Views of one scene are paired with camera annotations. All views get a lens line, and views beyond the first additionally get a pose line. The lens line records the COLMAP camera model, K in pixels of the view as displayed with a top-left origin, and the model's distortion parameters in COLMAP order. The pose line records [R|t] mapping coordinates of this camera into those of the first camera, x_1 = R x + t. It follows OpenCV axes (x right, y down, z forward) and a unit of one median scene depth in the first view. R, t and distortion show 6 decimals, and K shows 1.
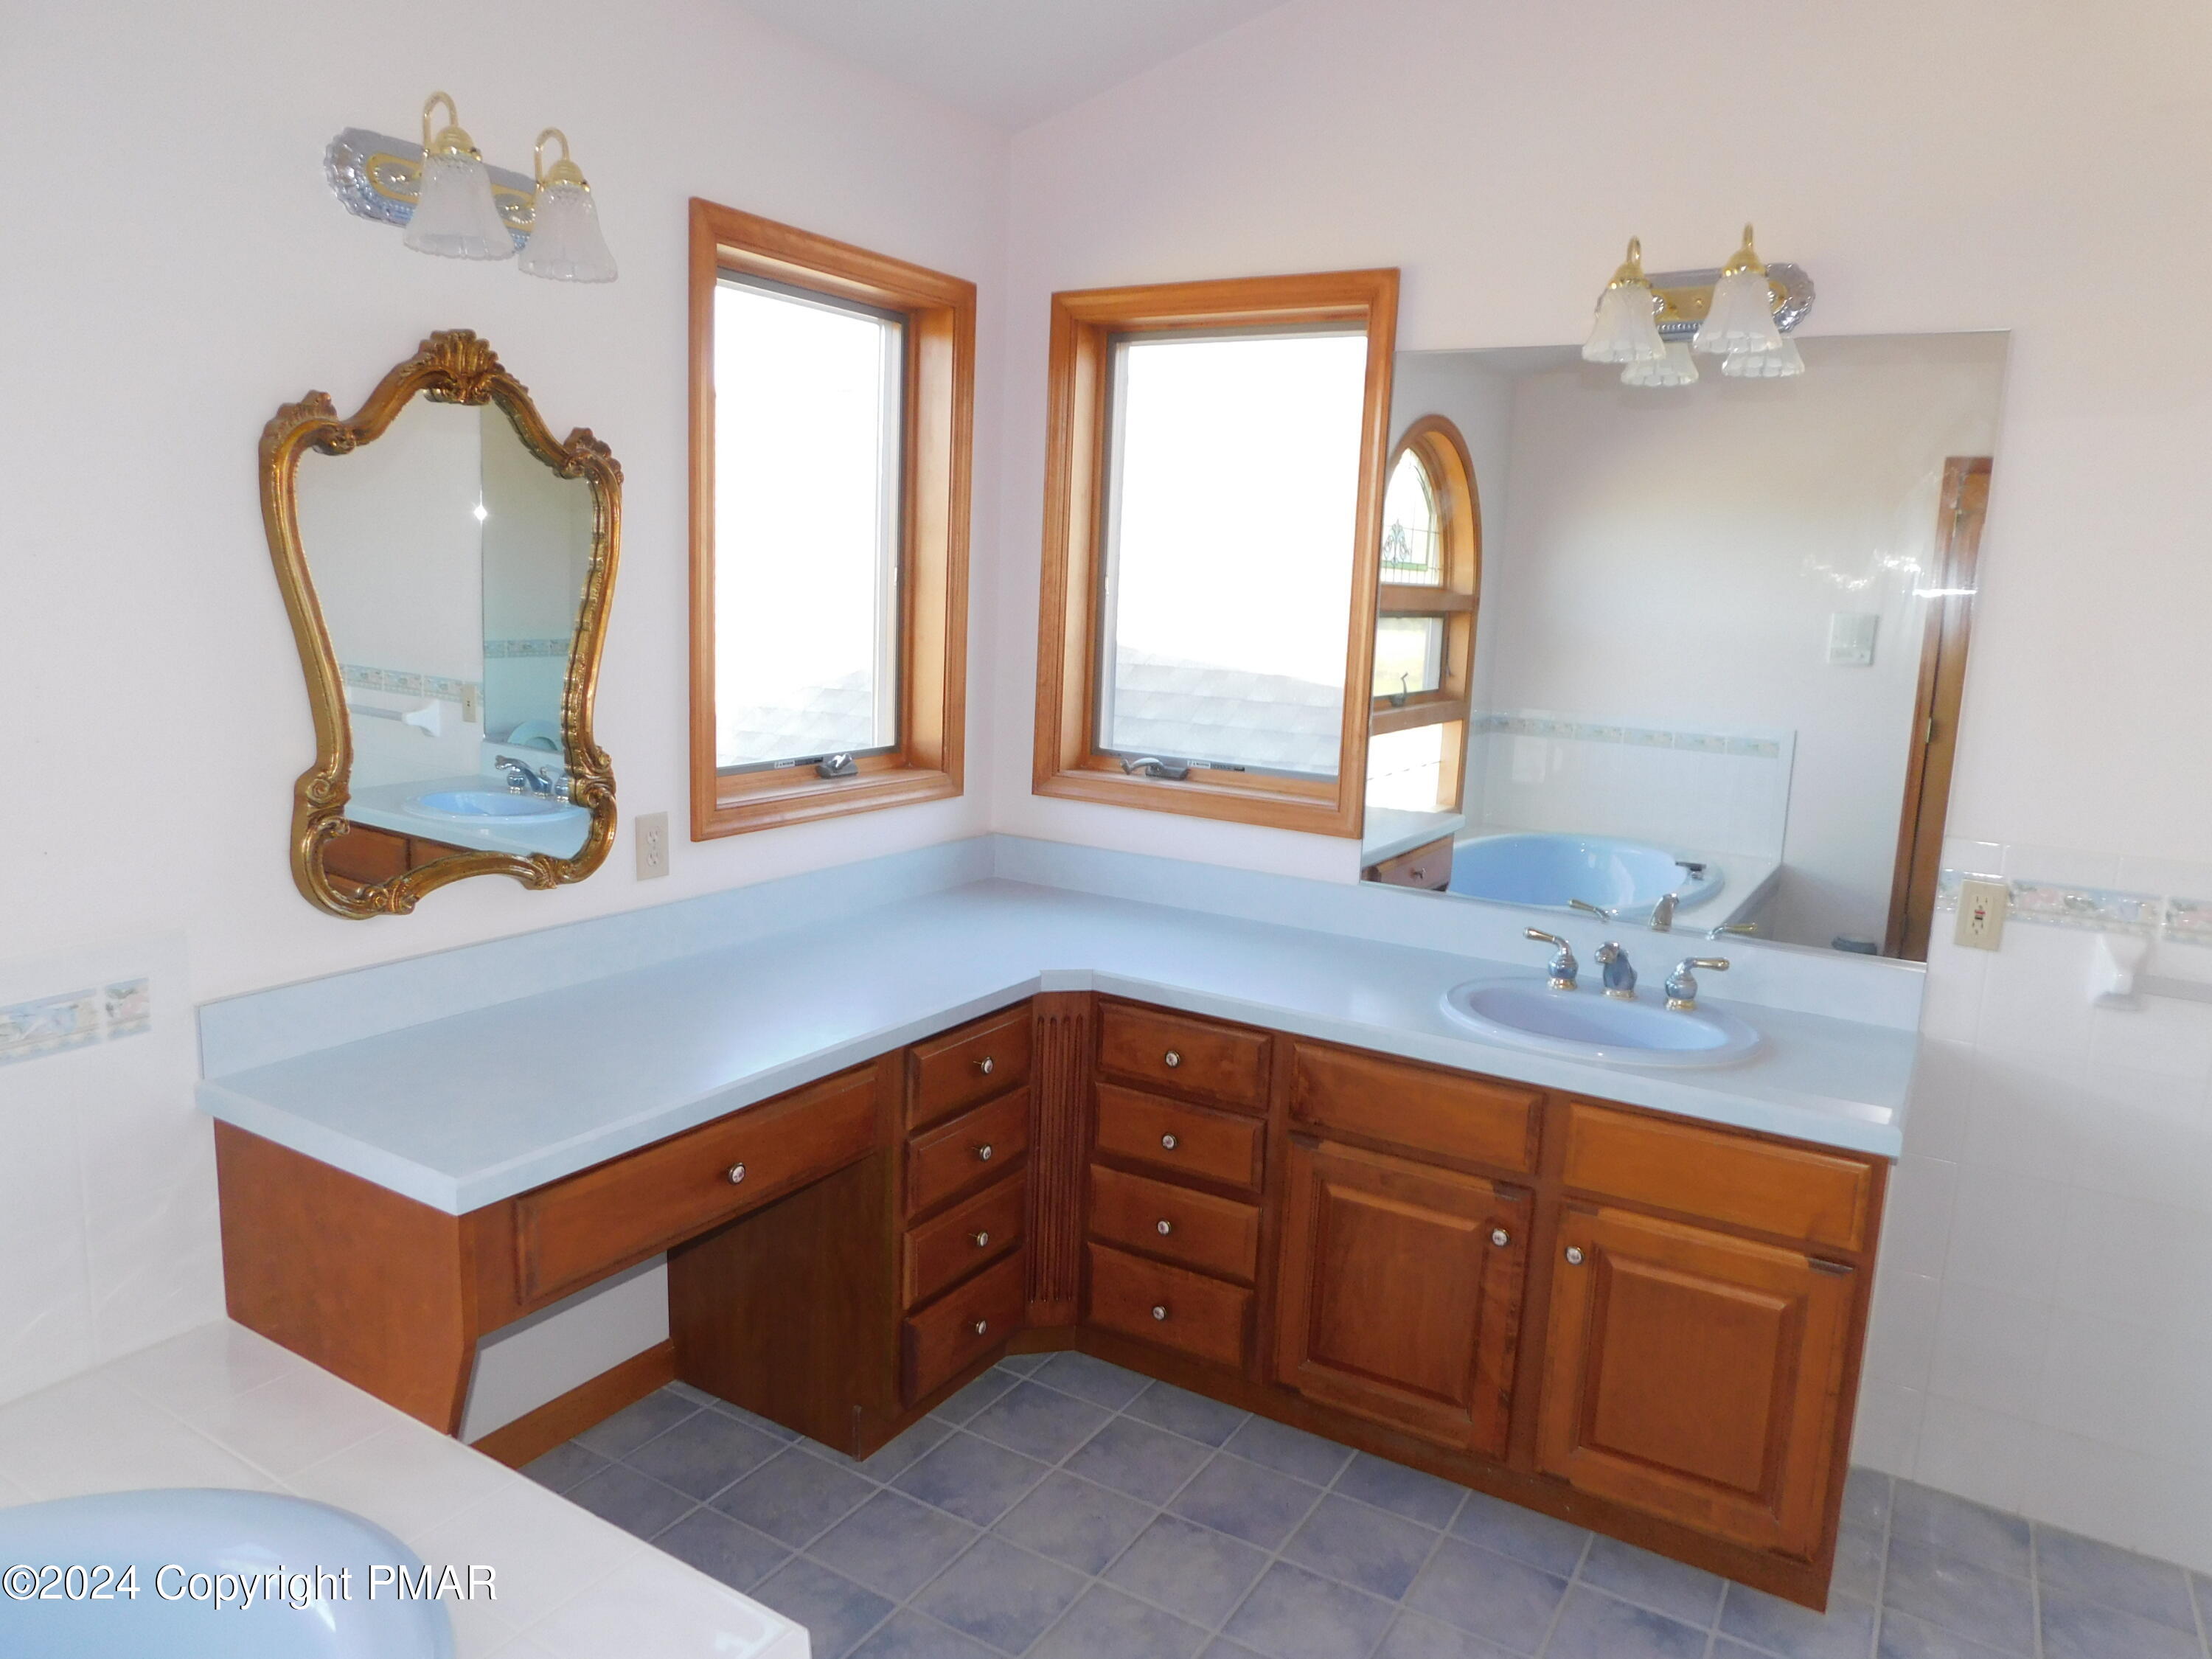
lens RADIAL K [[1482.3, 0, 1100.5], [0, 1482.3, 820.7], [0, 0, 1]] dist [-0.025702, 0.024898]
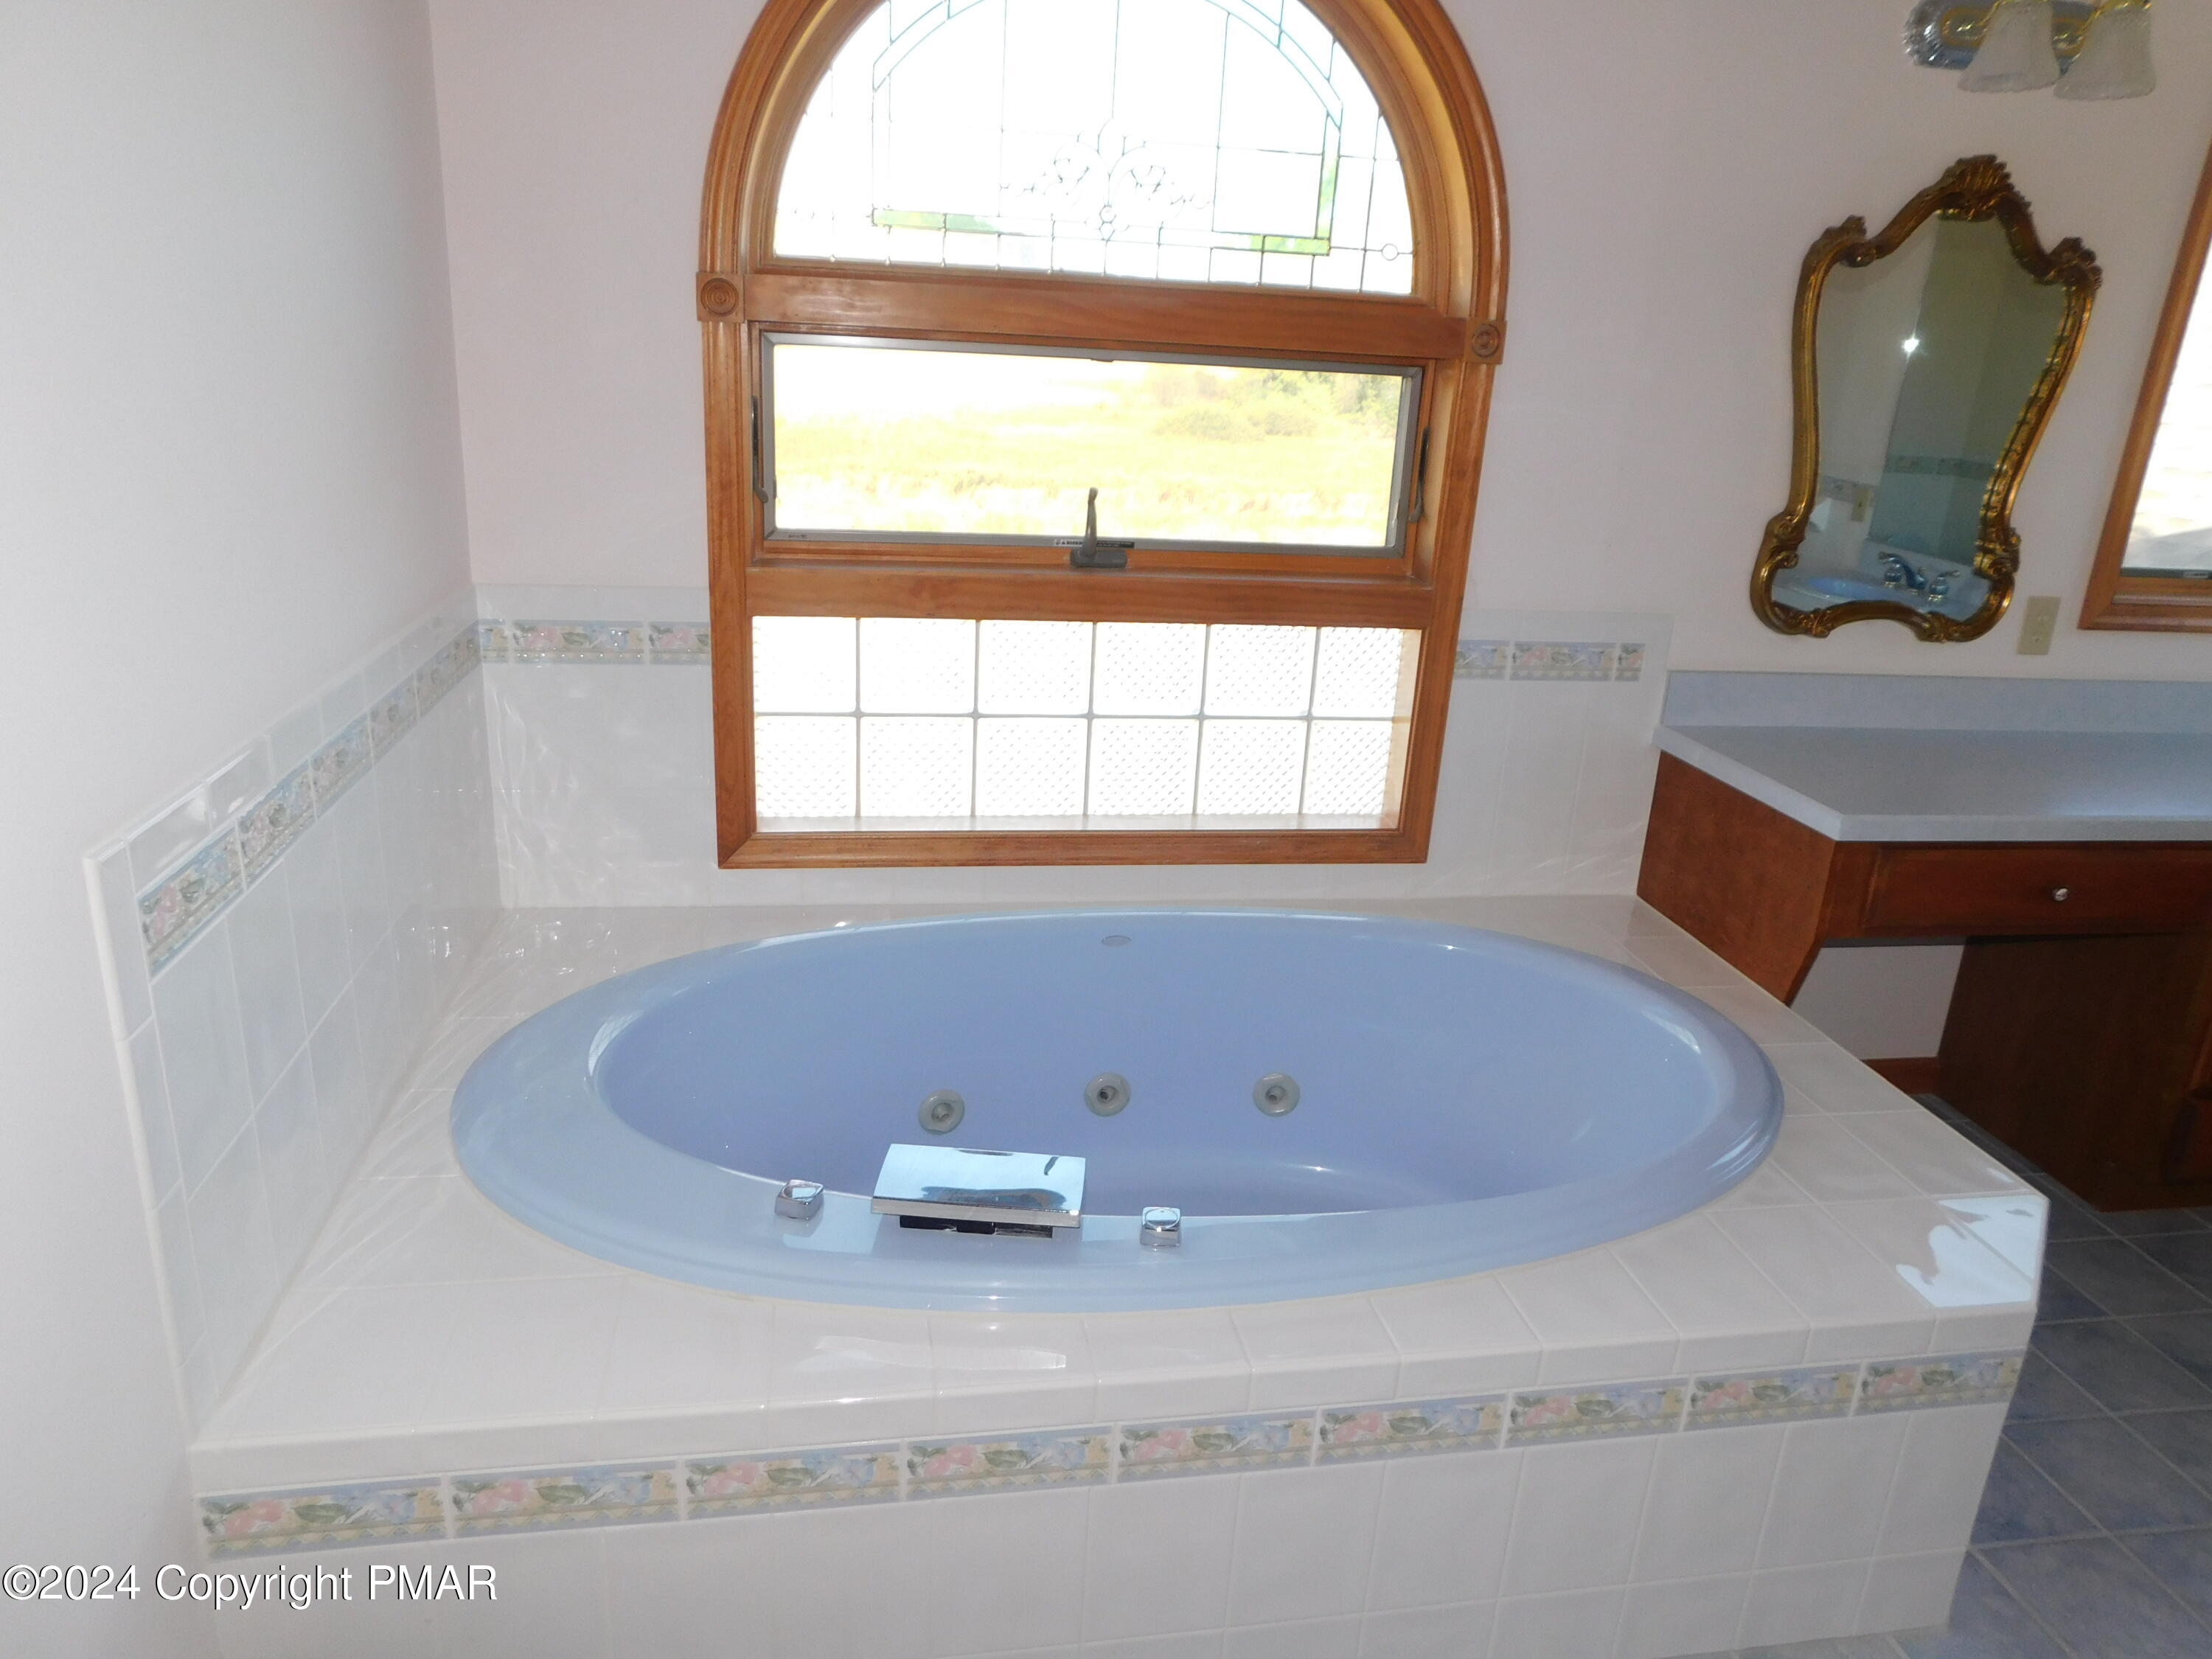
lens RADIAL K [[1482.3, 0, 1112.2], [0, 1482.3, 819.9], [0, 0, 1]] dist [-0.025702, 0.024898]
pose [[0.669559, 0.234706, -0.704701, 0.054289], [-0.155515, 0.972032, 0.175982, 0.084469], [0.726296, -0.008239, 0.687333, -0.317758]]
